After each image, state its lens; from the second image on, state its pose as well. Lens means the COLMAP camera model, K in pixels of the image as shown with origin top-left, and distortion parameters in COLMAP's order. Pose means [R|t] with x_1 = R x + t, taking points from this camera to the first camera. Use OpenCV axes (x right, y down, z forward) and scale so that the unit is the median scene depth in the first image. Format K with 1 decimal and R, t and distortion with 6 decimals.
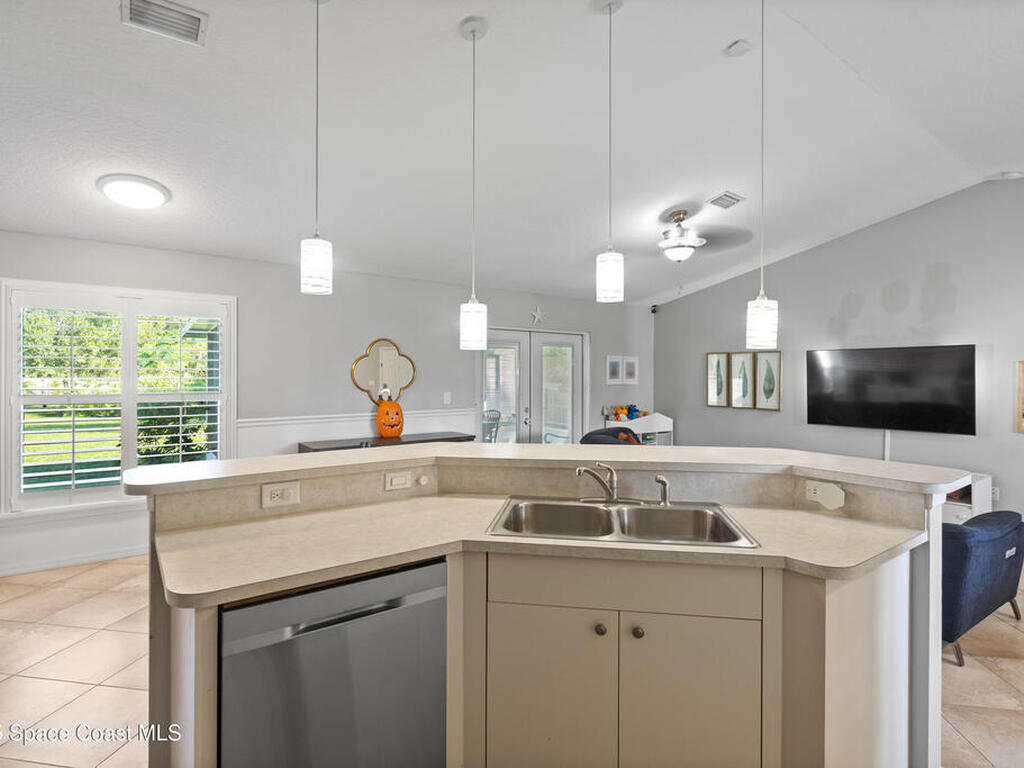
lens RADIAL K [[524.5, 0, 512.2], [0, 524.5, 379.0], [0, 0, 1]] dist [0.001355, 0.000055]
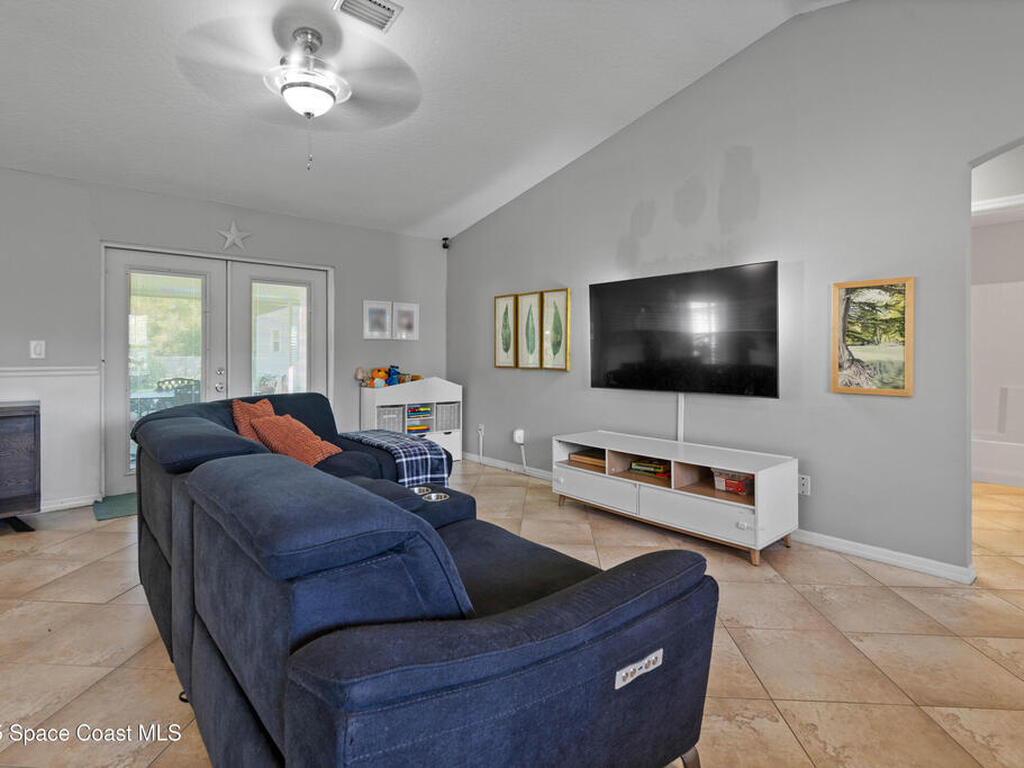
lens RADIAL K [[529.9, 0, 505.7], [0, 529.9, 356.0], [0, 0, 1]] dist [-0.001619, 0.000246]
pose [[0.996717, -0.000916, 0.080963, 0.353869], [0.001129, 0.999996, -0.002592, 0.040775], [-0.080960, 0.002675, 0.996714, 0.262730]]
